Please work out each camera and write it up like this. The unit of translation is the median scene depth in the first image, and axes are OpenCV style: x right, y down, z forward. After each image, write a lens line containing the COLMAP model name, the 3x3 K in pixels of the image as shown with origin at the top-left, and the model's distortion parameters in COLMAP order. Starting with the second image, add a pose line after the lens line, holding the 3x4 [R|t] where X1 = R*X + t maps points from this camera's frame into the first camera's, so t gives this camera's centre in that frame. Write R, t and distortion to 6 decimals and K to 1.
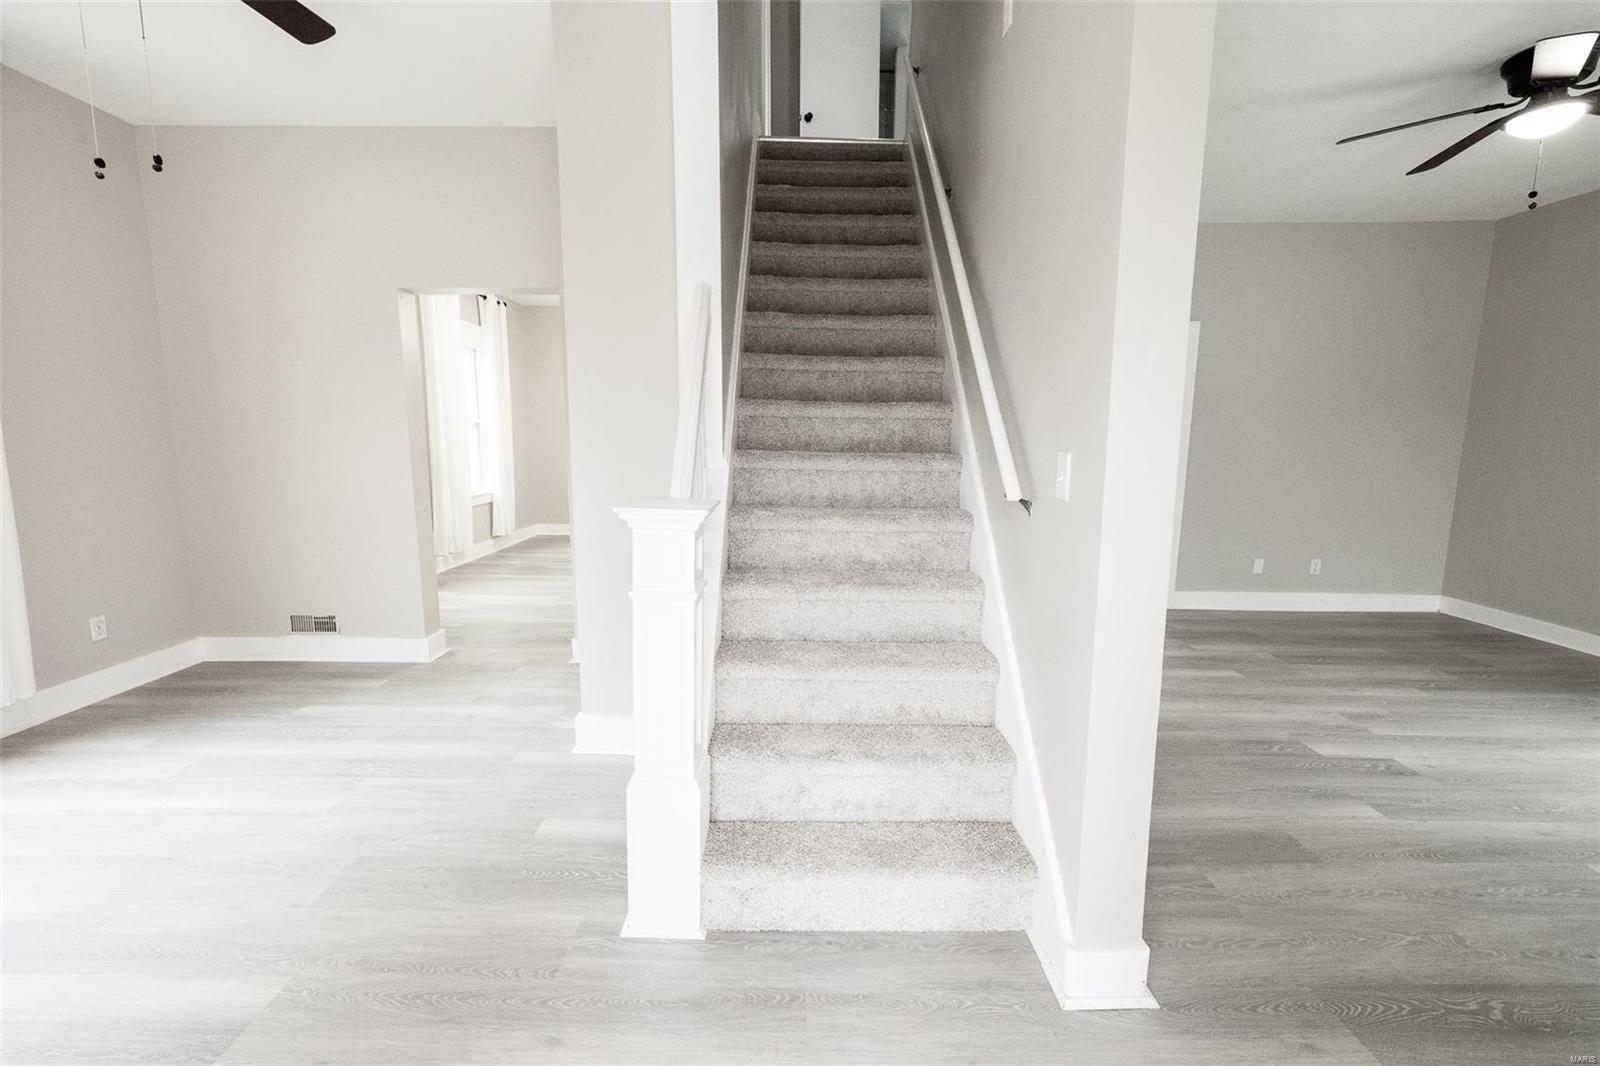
lens RADIAL K [[670.2, 0, 798.2], [0, 670.2, 525.2], [0, 0, 1]] dist [-0.001731, 0.000566]
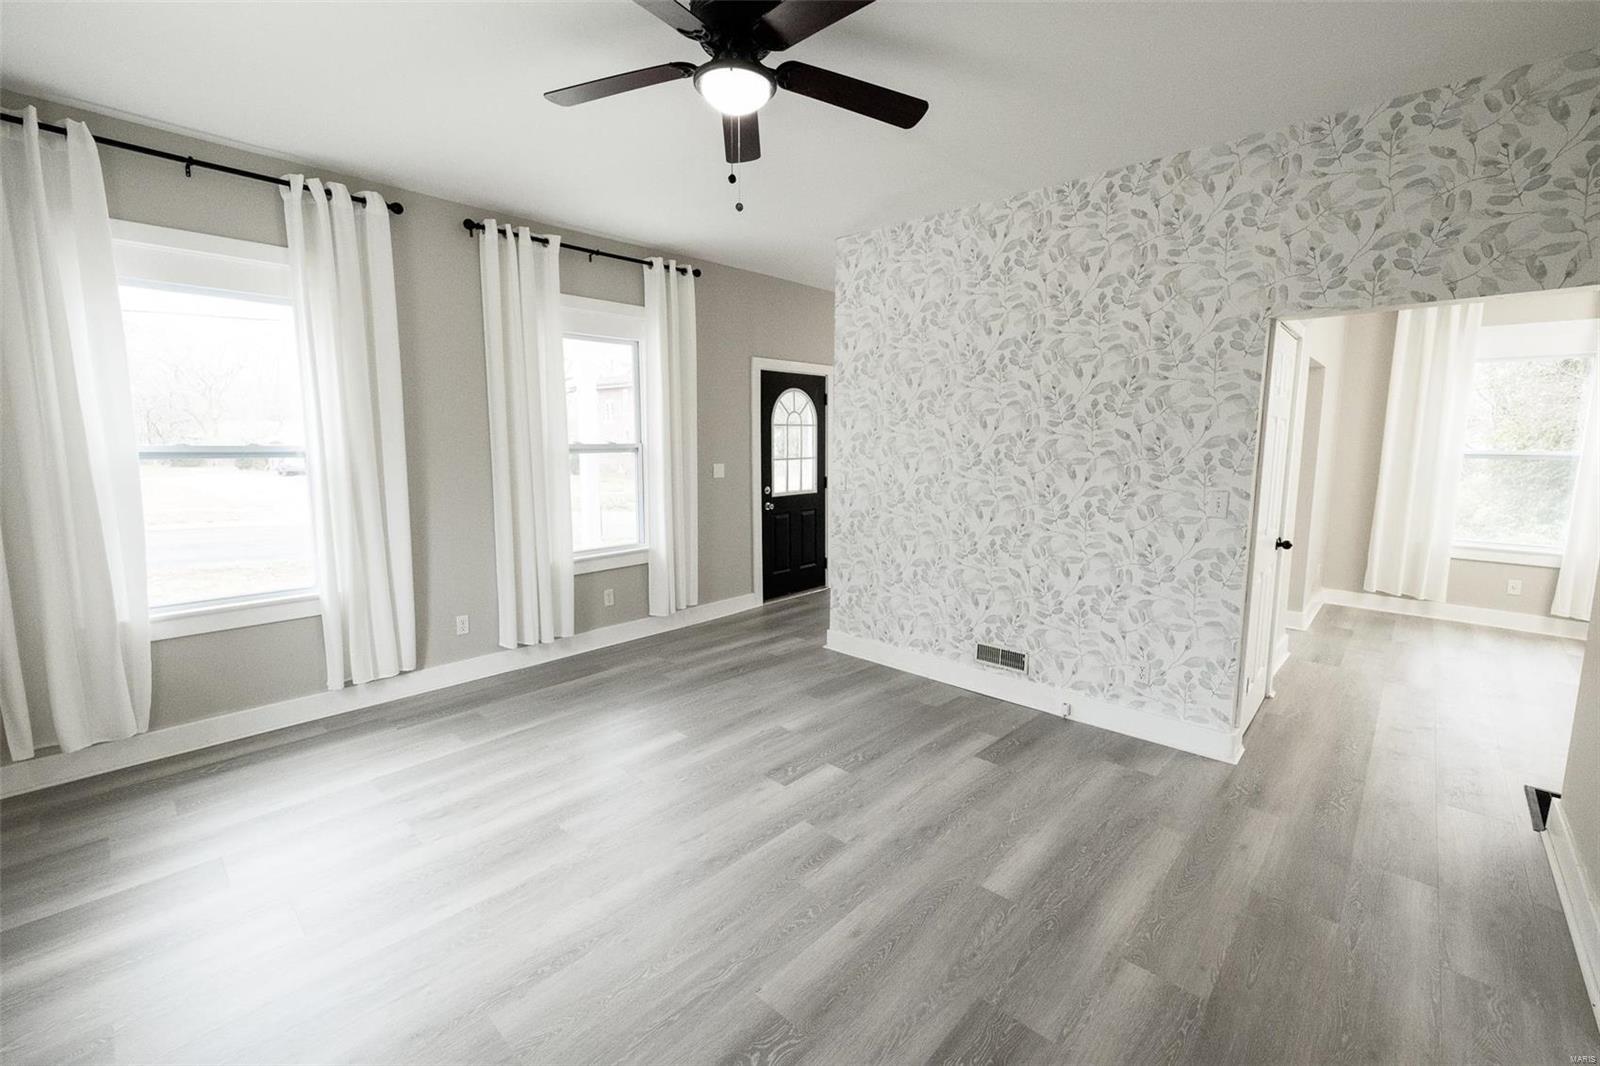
lens RADIAL K [[670.2, 0, 789.3], [0, 670.2, 533.2], [0, 0, 1]] dist [-0.001731, 0.000566]
pose [[-0.699159, 0.081876, -0.710263, 1.455489], [-0.114435, 0.967799, 0.224210, -0.245916], [0.705749, 0.238037, -0.667276, 1.469292]]
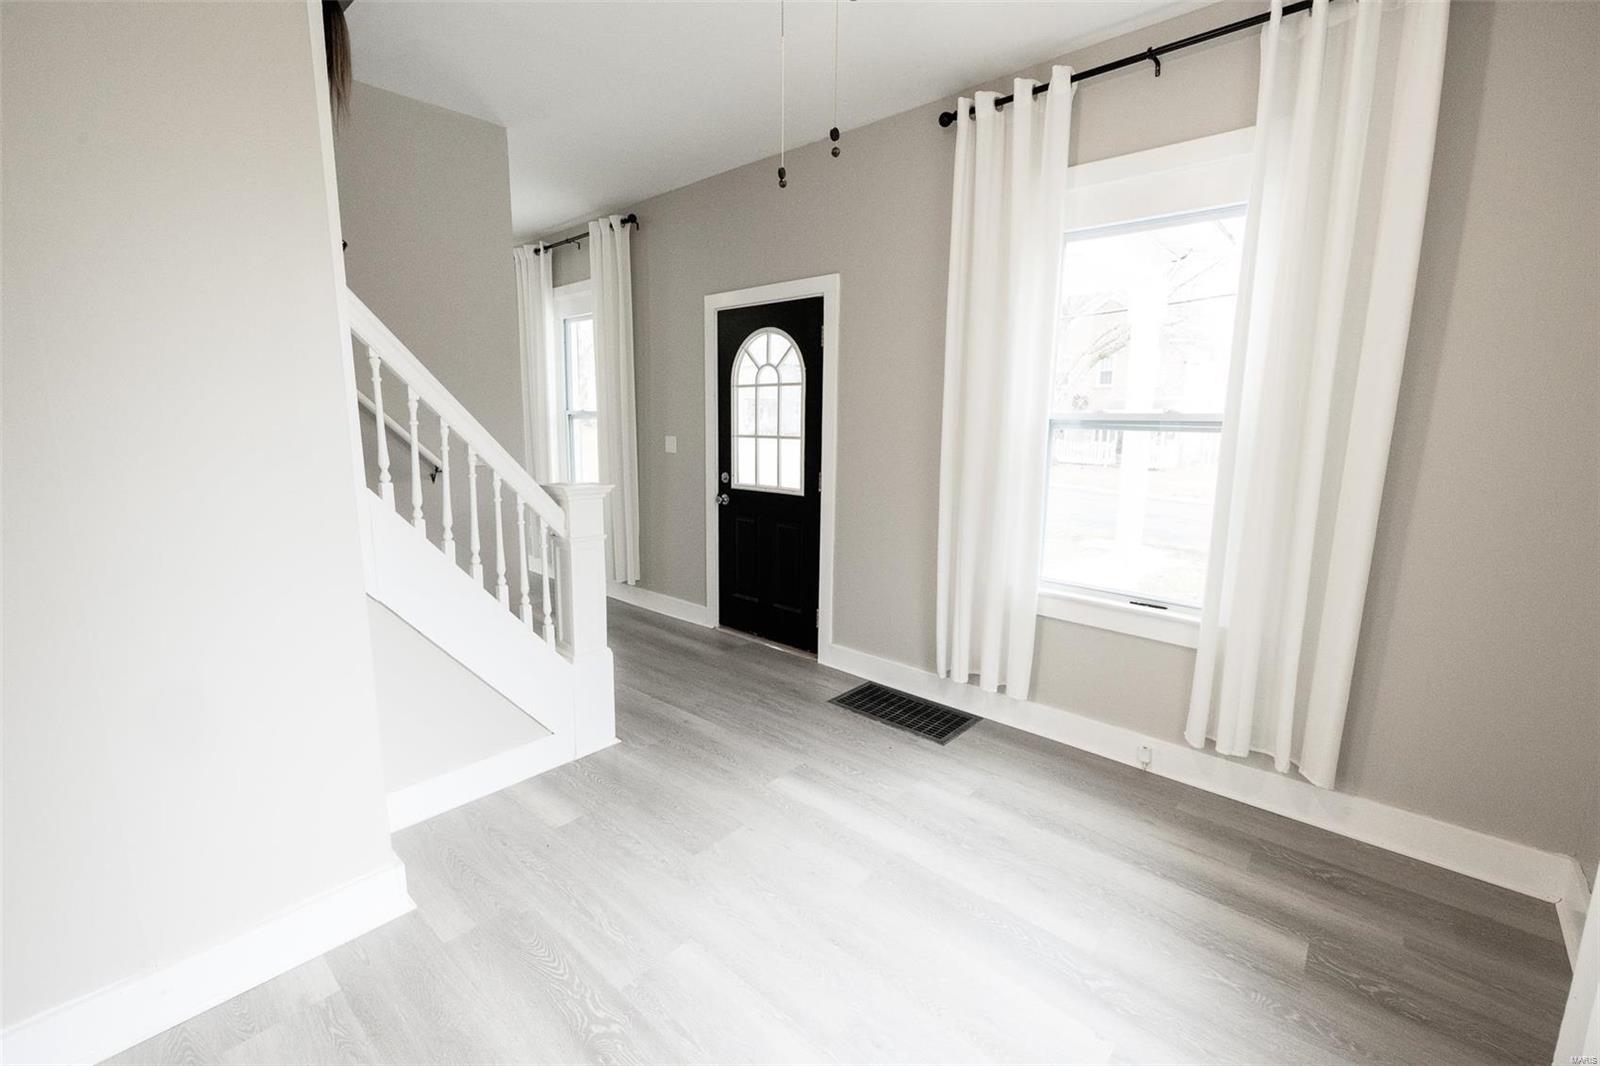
lens RADIAL K [[670.2, 0, 786.6], [0, 670.2, 527.7], [0, 0, 1]] dist [-0.001731, 0.000566]
pose [[-0.729076, -0.138060, 0.670364, -0.942151], [0.068333, 0.959868, 0.272000, -0.196439], [-0.681014, 0.244117, -0.690382, 1.010352]]
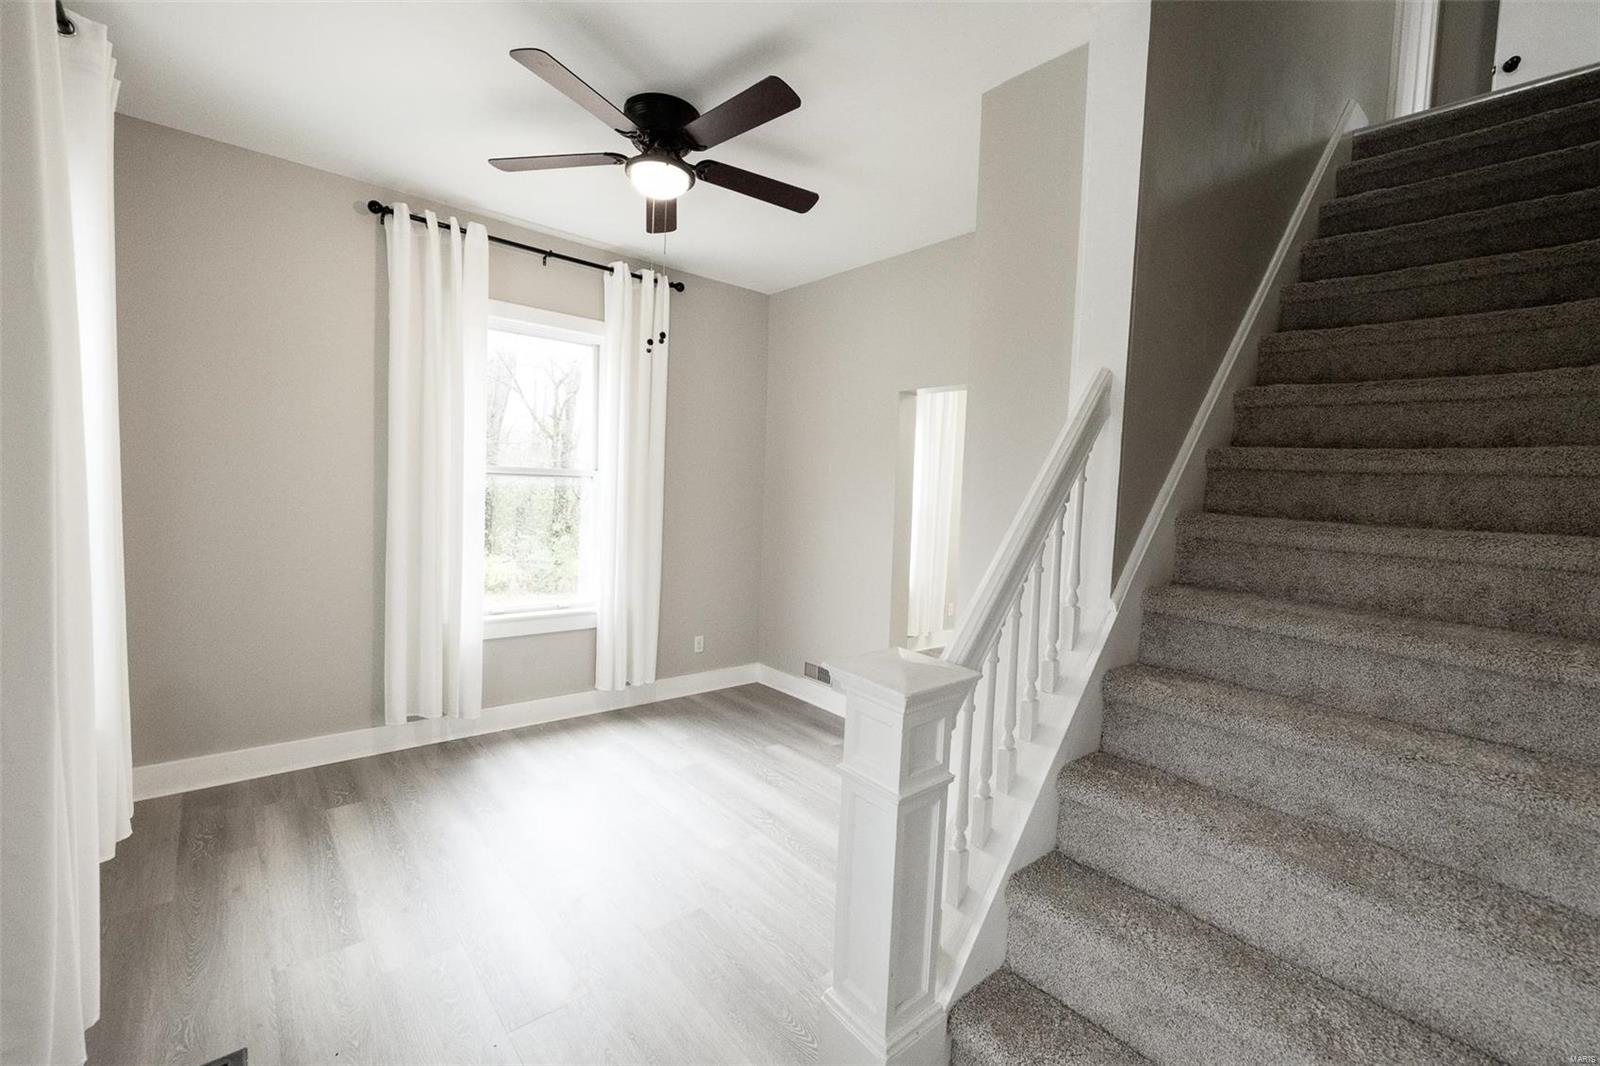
lens RADIAL K [[670.2, 0, 796.4], [0, 670.2, 529.9], [0, 0, 1]] dist [-0.001731, 0.000566]
pose [[0.646355, 0.071824, -0.759649, 0.174965], [-0.139168, 0.989958, -0.024813, -0.087649], [0.750239, 0.121756, 0.649859, 0.206320]]
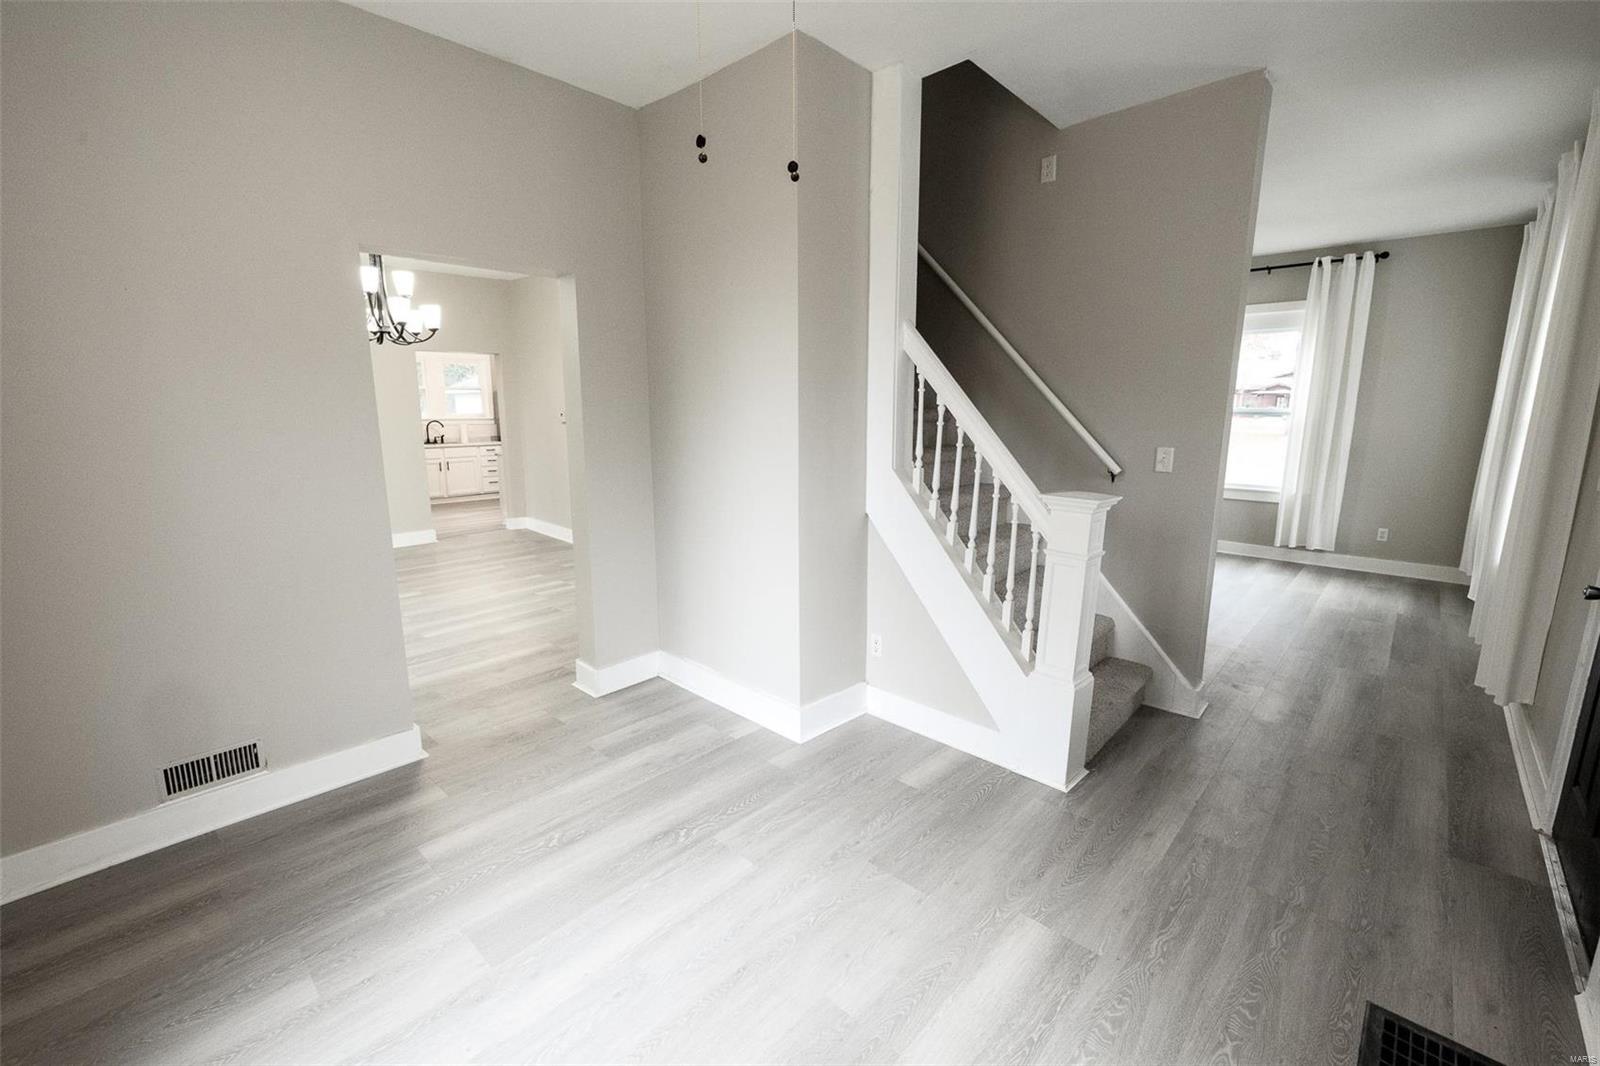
lens RADIAL K [[670.2, 0, 800.7], [0, 670.2, 524.5], [0, 0, 1]] dist [-0.001731, 0.000566]
pose [[0.691197, -0.137676, 0.709431, -0.941323], [0.102176, 0.990441, 0.092661, -0.097441], [-0.715407, 0.008440, 0.698657, 0.219776]]
